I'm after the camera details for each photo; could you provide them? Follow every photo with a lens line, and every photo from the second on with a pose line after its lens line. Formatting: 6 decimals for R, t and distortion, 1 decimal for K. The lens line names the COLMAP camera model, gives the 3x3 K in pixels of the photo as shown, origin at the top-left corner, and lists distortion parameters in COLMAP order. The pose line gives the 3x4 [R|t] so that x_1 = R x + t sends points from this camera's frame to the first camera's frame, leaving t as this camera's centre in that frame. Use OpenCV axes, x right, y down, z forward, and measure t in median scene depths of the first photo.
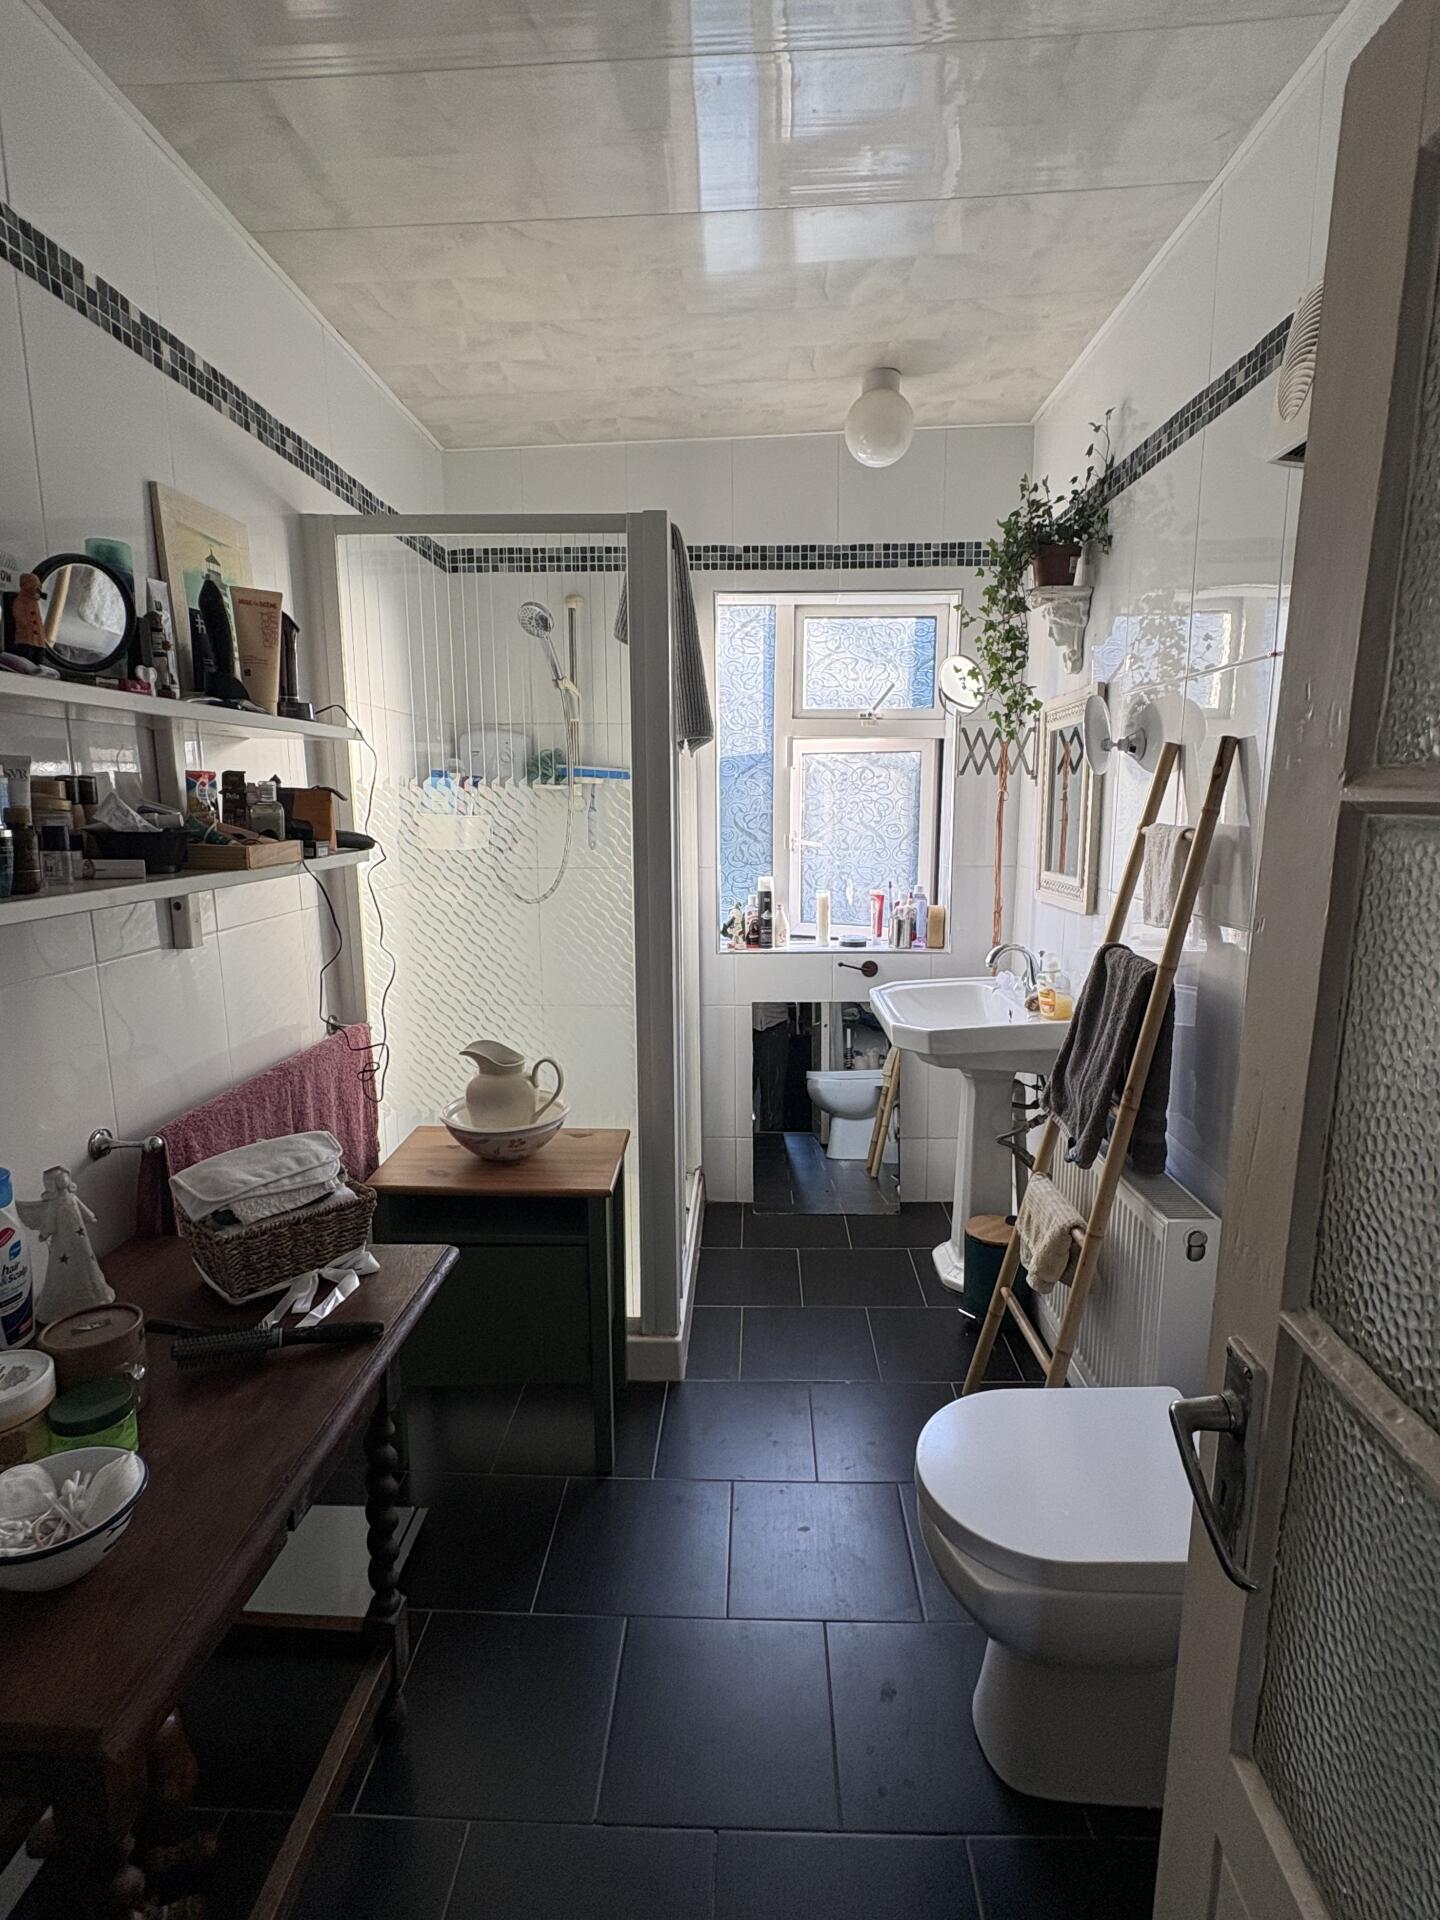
lens RADIAL K [[967.5, 0, 722.8], [0, 967.5, 966.3], [0, 0, 1]] dist [-0.002241, -0.001160]
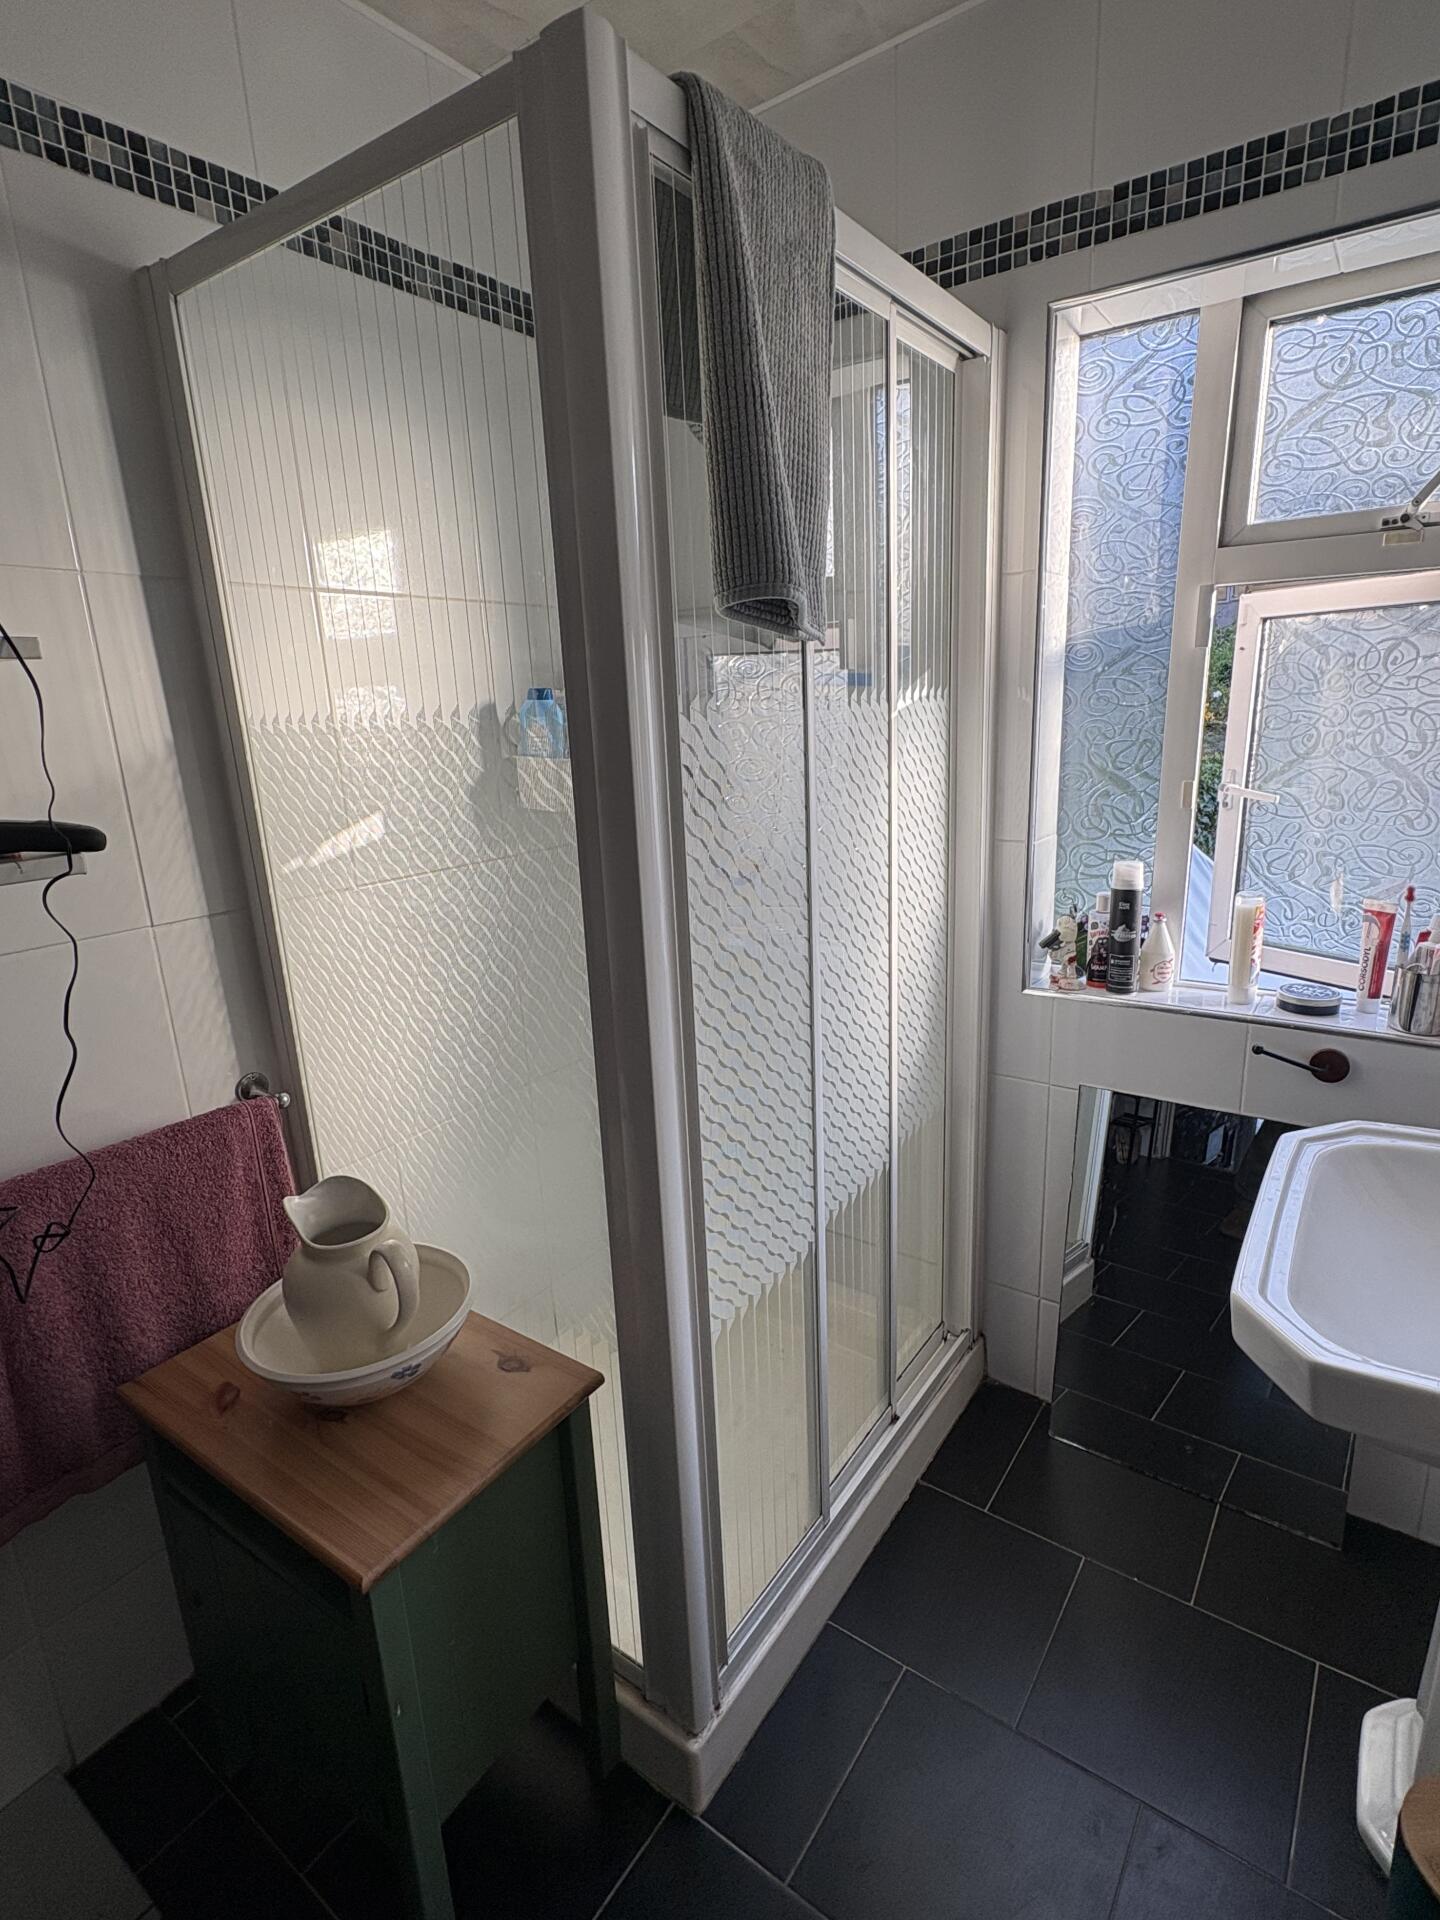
lens RADIAL K [[967.5, 0, 722.8], [0, 967.5, 966.3], [0, 0, 1]] dist [-0.002241, -0.001160]
pose [[0.830300, 0.116986, -0.544900, 0.157502], [-0.061924, 0.991032, 0.118410, -0.085823], [0.553866, -0.064573, 0.830098, 0.434114]]
